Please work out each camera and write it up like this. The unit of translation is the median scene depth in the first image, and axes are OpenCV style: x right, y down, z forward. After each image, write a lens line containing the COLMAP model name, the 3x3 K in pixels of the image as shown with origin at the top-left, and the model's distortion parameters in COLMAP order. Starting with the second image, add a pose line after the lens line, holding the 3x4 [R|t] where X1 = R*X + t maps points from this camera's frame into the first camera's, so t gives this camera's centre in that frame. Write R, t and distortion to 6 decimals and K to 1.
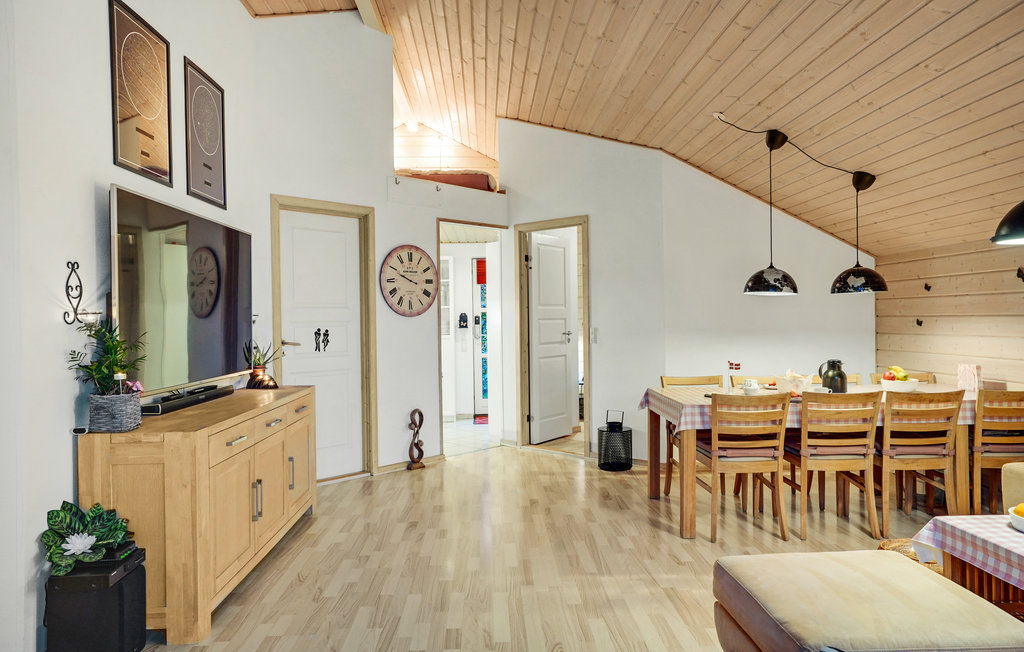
lens RADIAL K [[670.7, 0, 512.0], [0, 670.7, 326.0], [0, 0, 1]] dist [0.022471, 0.001450]
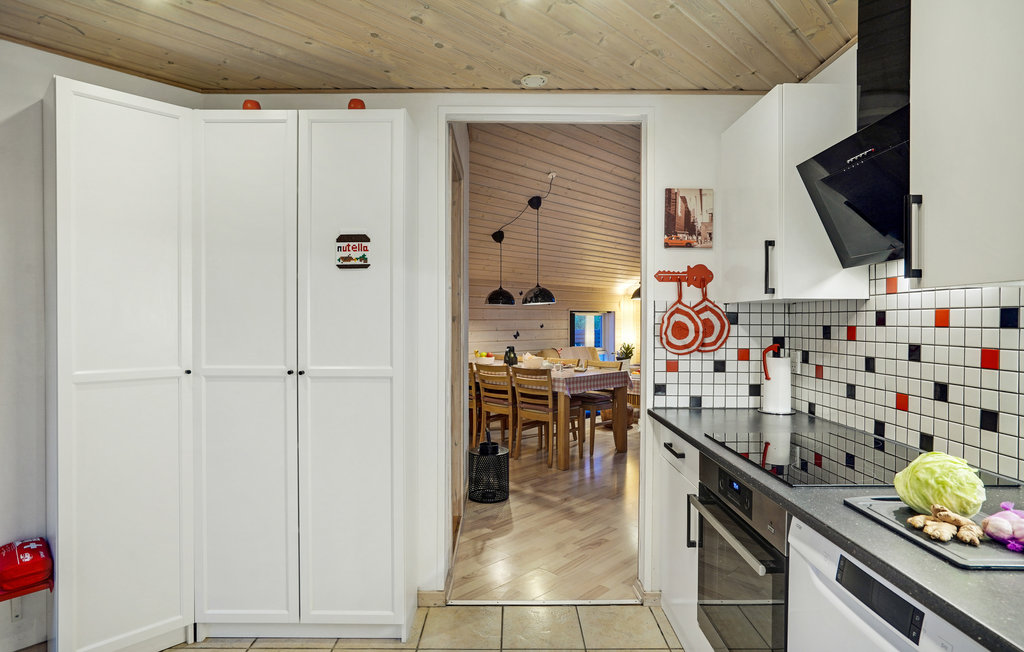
lens RADIAL K [[578.2, 0, 510.2], [0, 578.2, 305.6], [0, 0, 1]] dist [-0.031861, 0.025908]
pose [[-0.703508, 0.026999, 0.710174, -0.422490], [0.013567, 0.999606, -0.024563, -0.010797], [-0.710557, -0.007645, -0.703598, 1.688342]]
